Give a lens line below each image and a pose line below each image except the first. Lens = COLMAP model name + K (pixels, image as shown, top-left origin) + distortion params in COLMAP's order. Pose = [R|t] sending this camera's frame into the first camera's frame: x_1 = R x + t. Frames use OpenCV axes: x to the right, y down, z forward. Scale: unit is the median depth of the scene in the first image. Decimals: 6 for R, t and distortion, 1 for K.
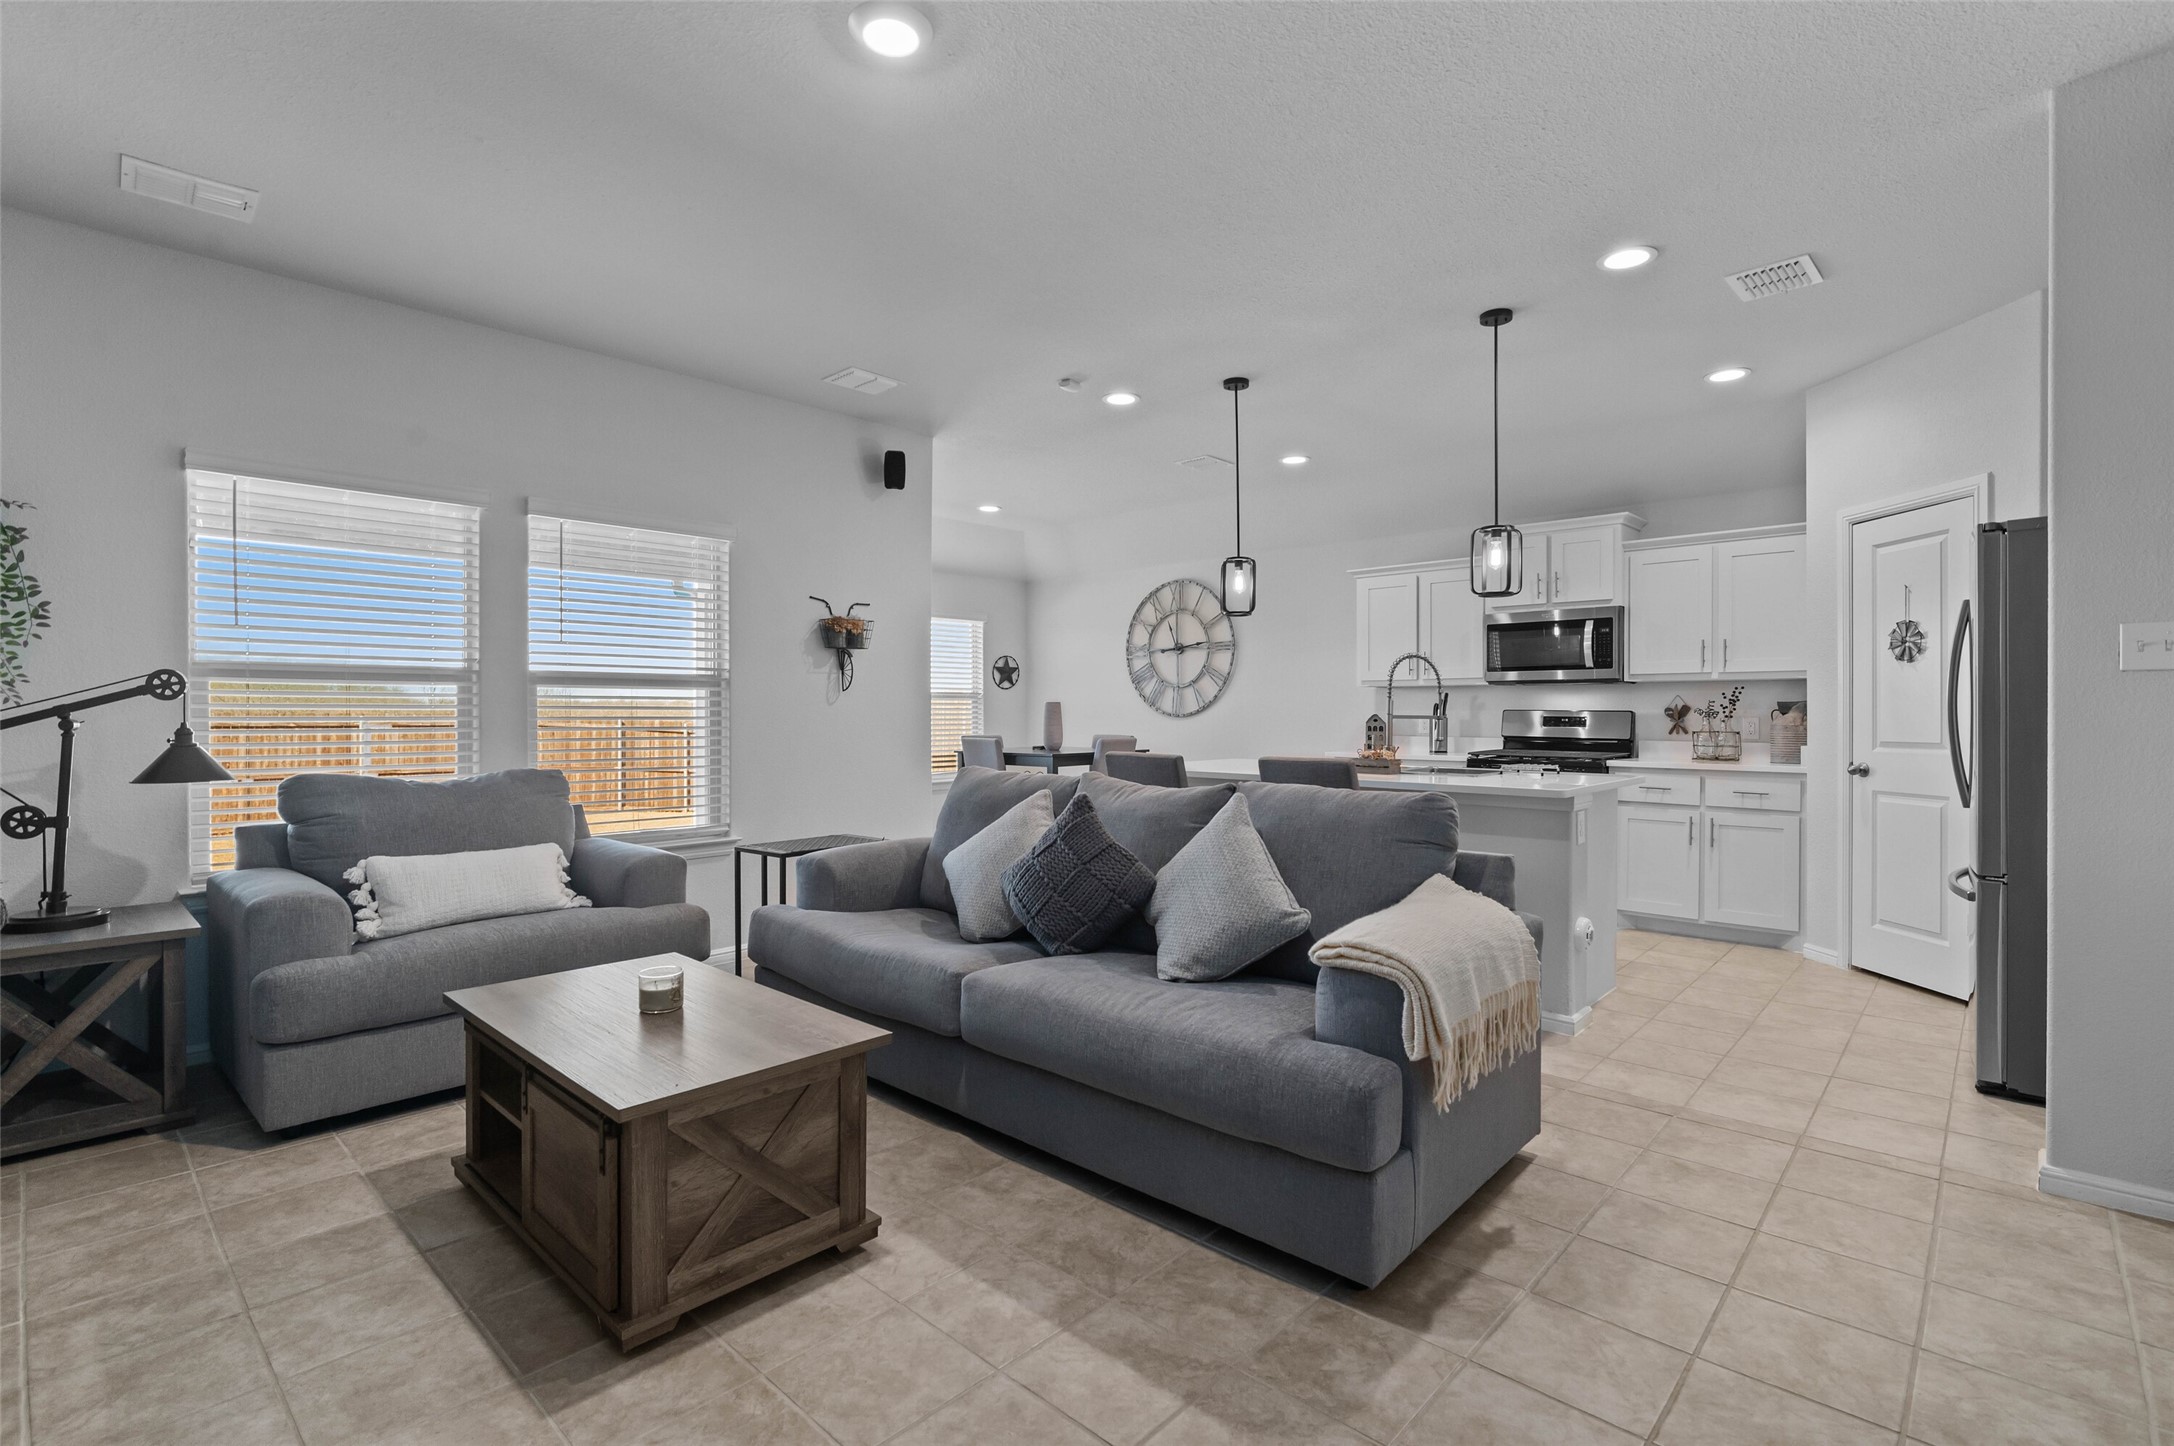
lens RADIAL K [[992.9, 0, 1087.0], [0, 992.9, 723.0], [0, 0, 1]] dist [-0.009710, 0.000041]
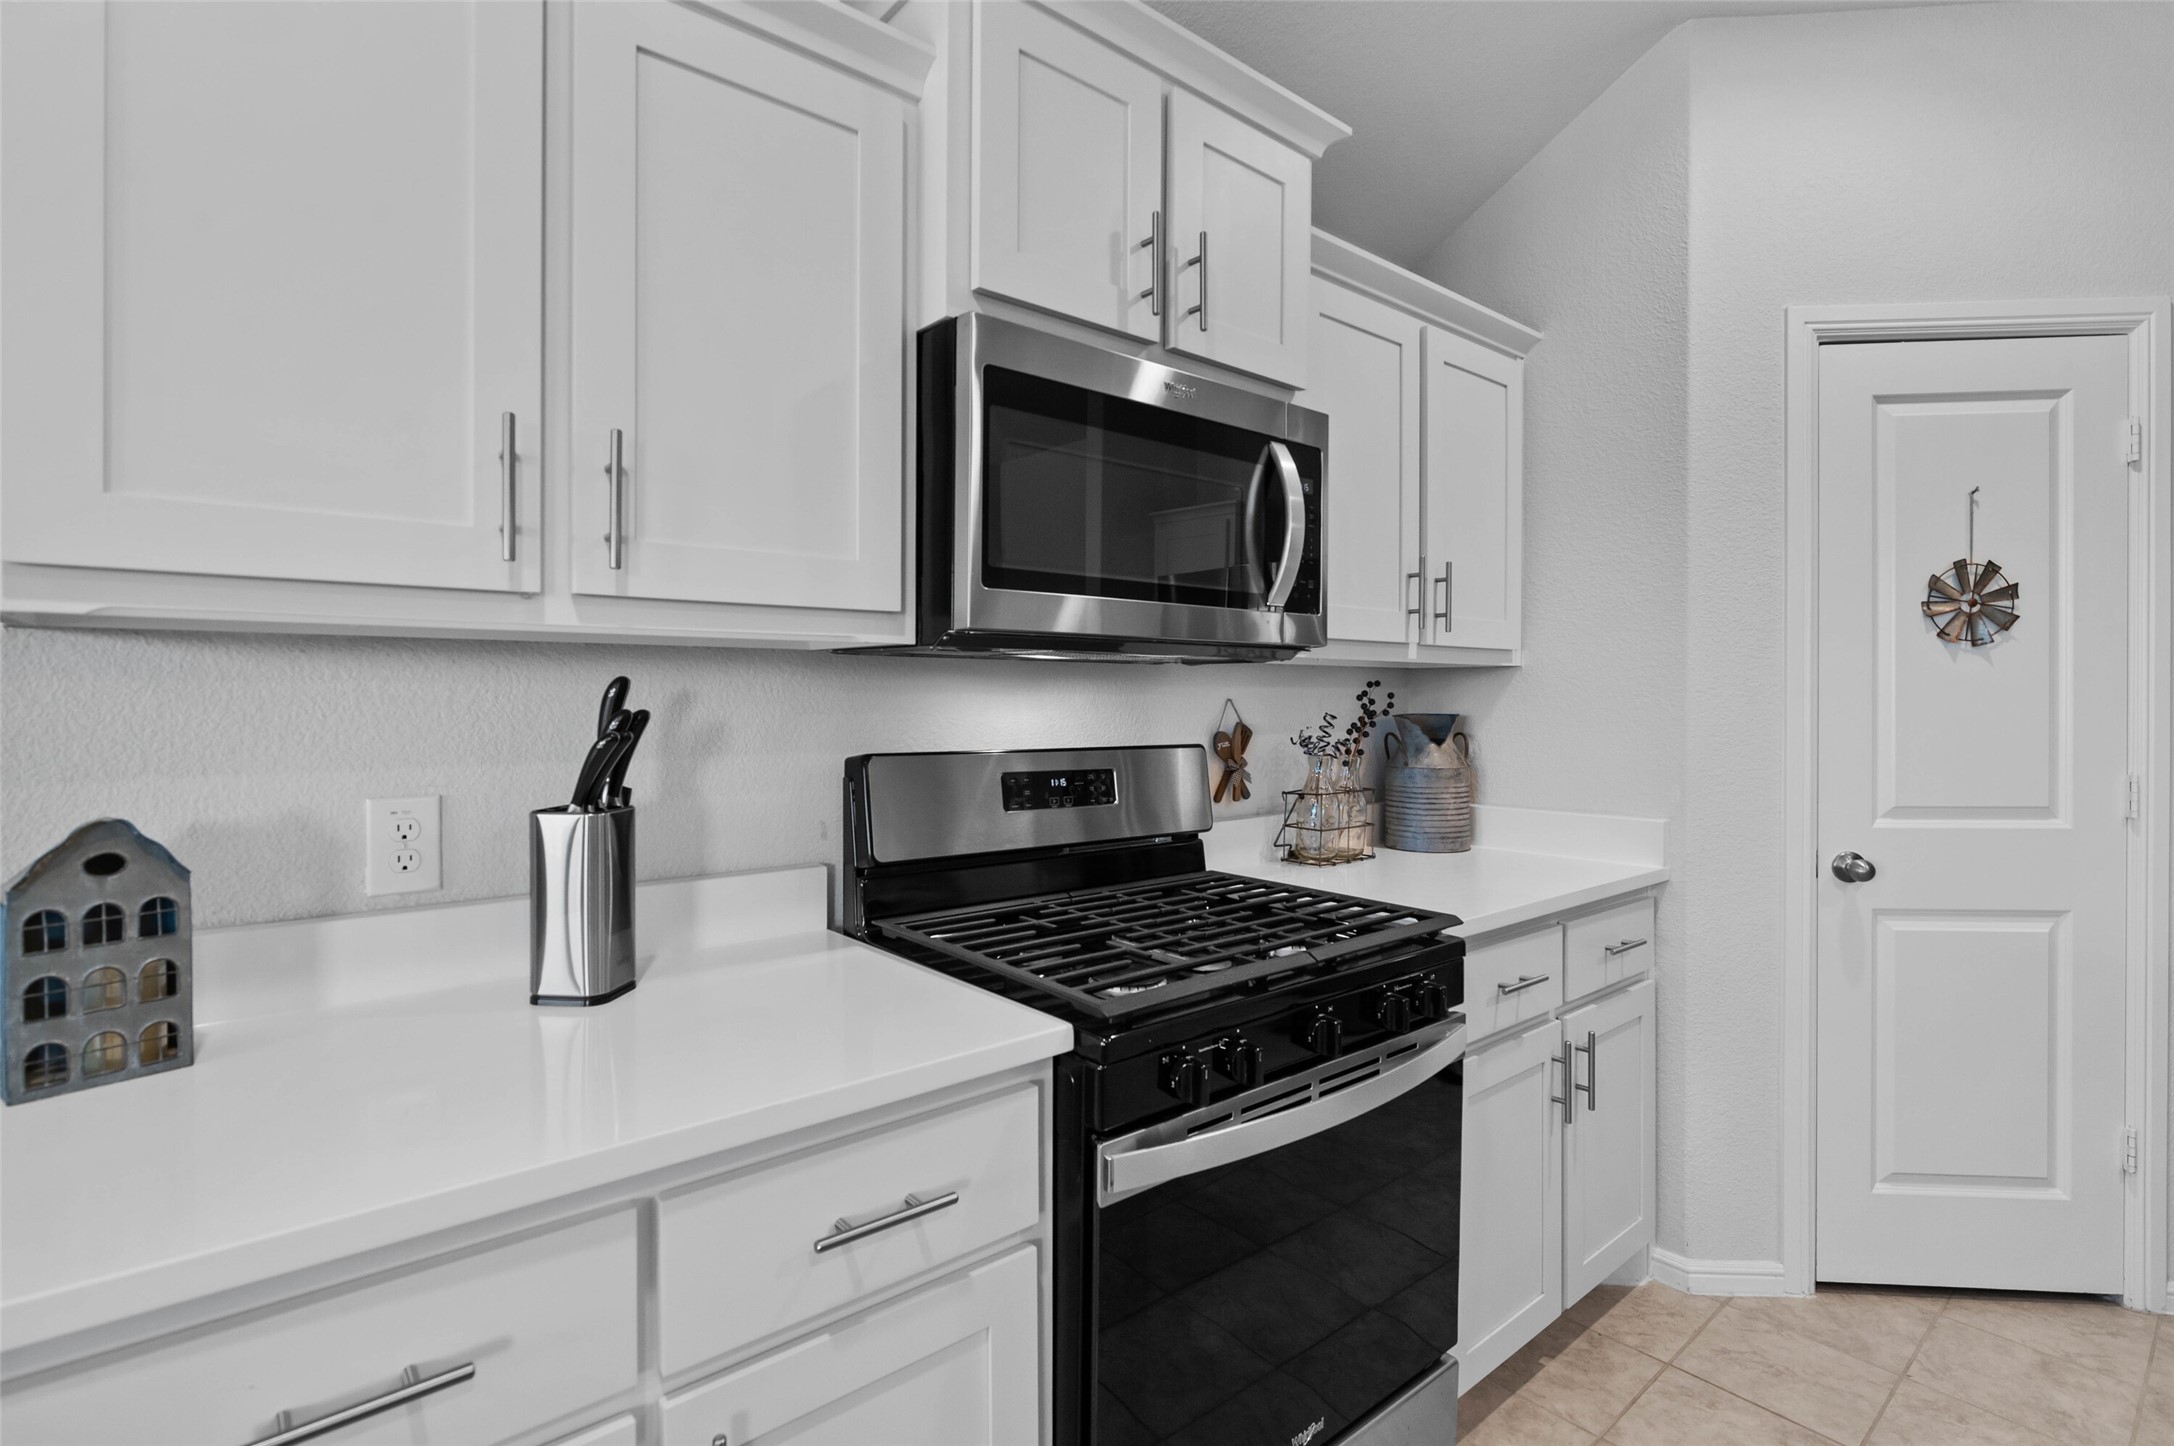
lens RADIAL K [[1009.6, 0, 1088.9], [0, 1009.6, 687.7], [0, 0, 1]] dist [-0.013520, -0.000019]
pose [[0.126704, 0.007464, 0.991912, 0.207617], [0.010817, 0.999902, -0.008906, -0.030084], [-0.991882, 0.011858, 0.126611, 1.028763]]
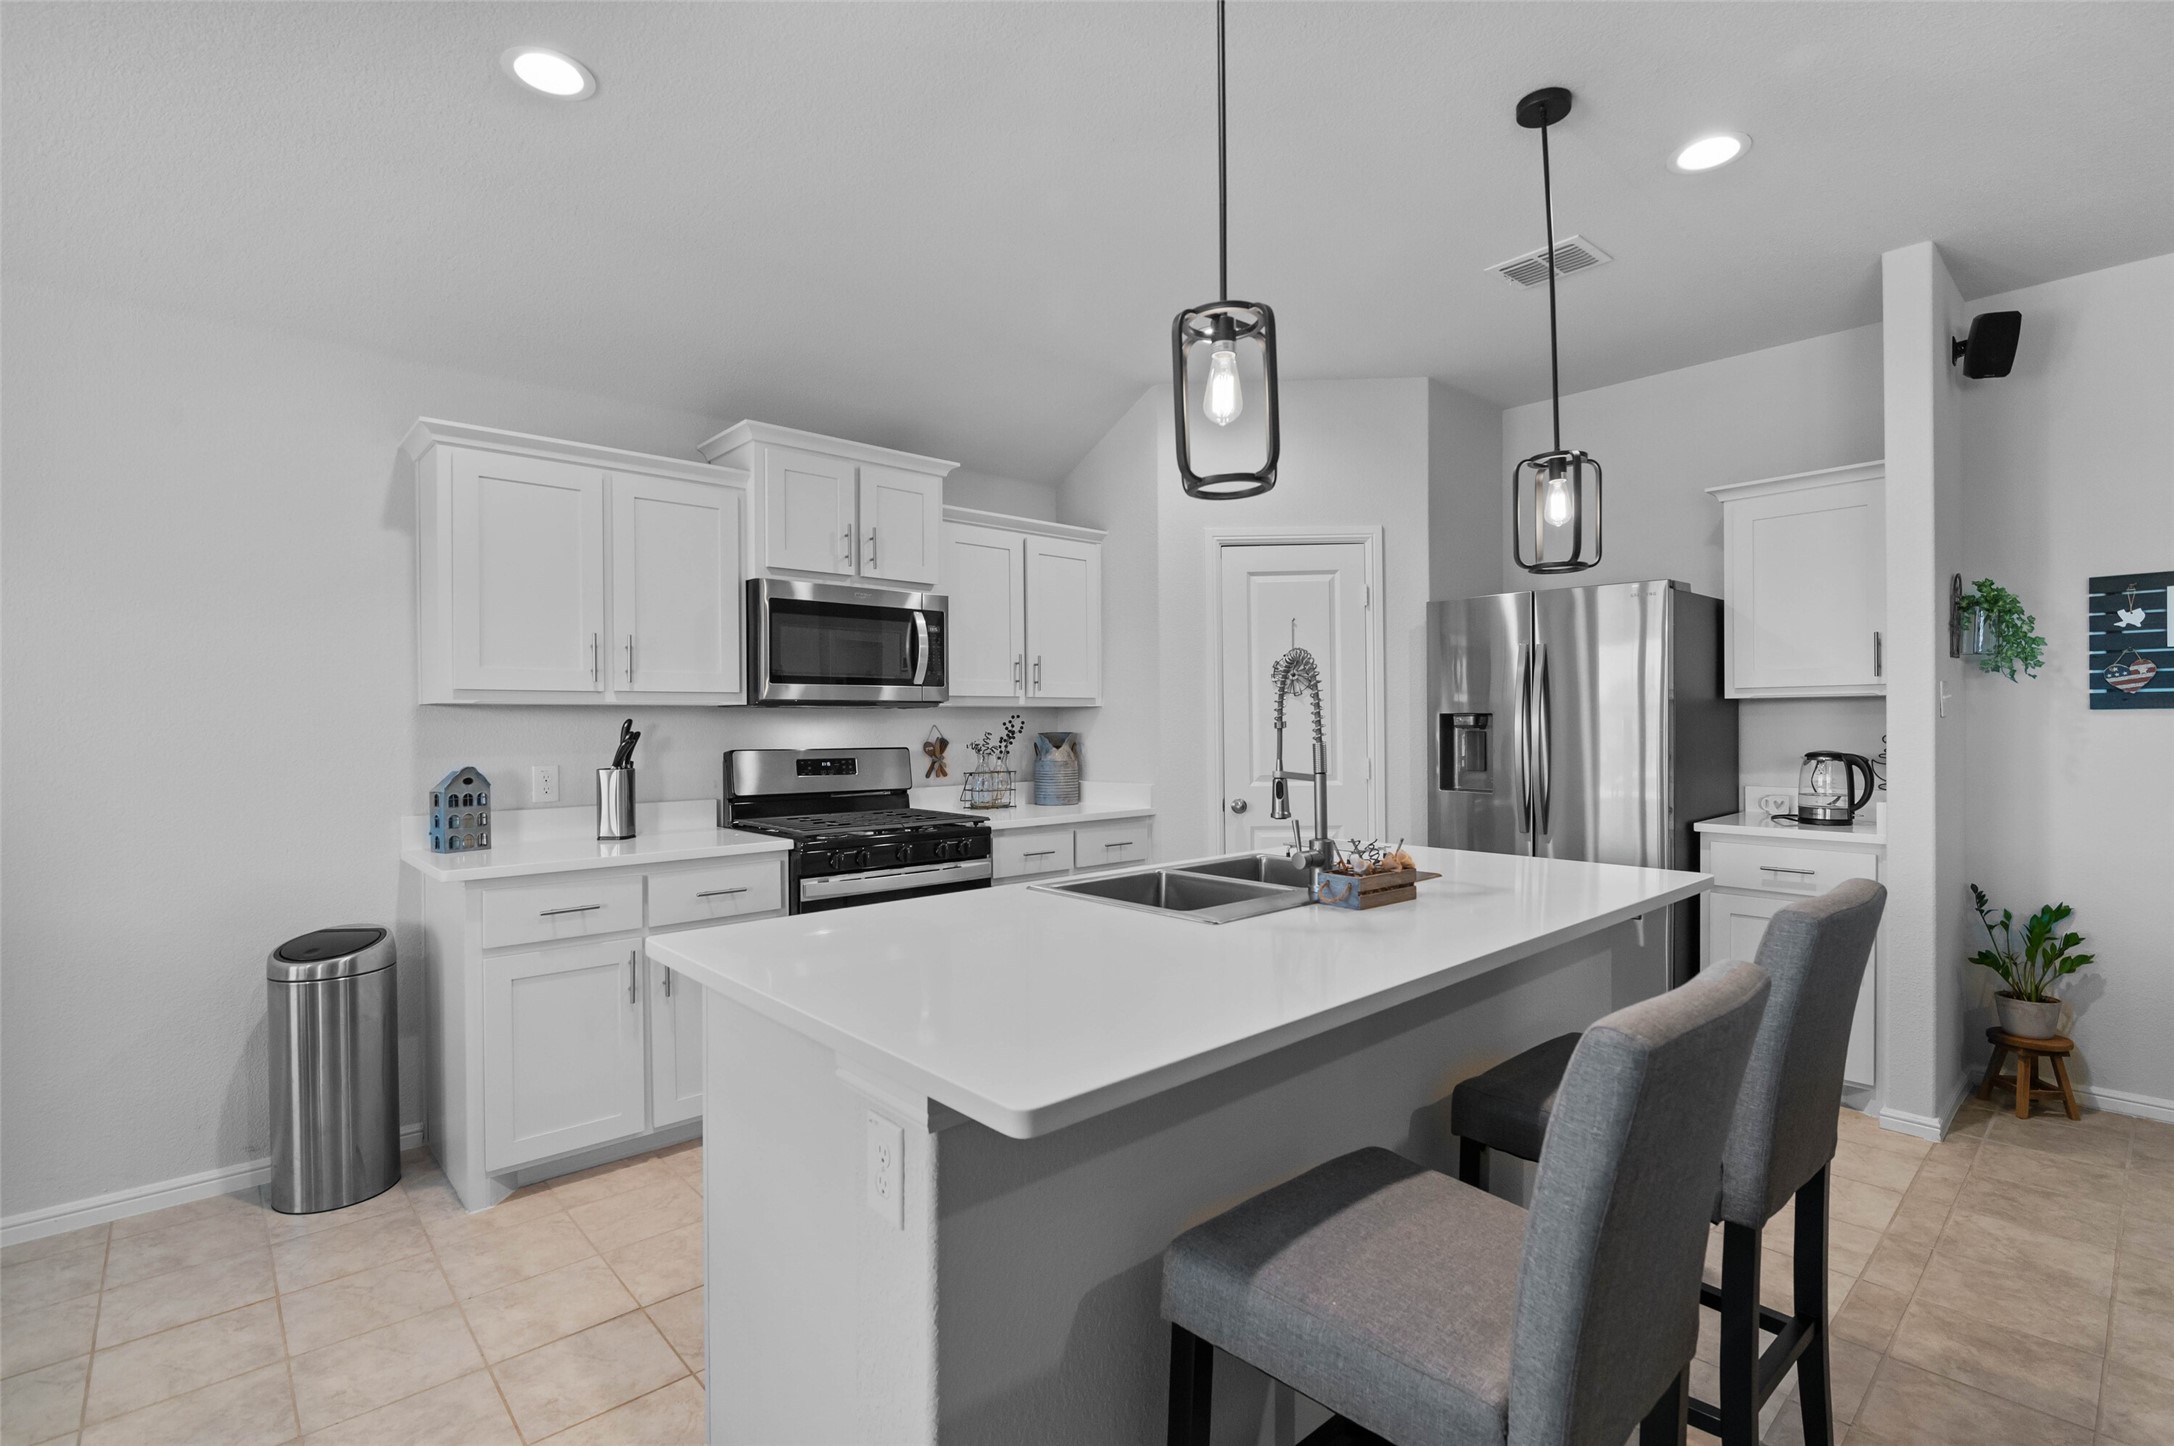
lens RADIAL K [[992.9, 0, 1087.0], [0, 992.9, 723.0], [0, 0, 1]] dist [-0.009710, 0.000041]
pose [[0.088907, -0.000646, 0.996040, -0.144512], [0.020567, 0.999788, -0.001187, -0.026983], [-0.995828, 0.020591, 0.088901, 0.838099]]
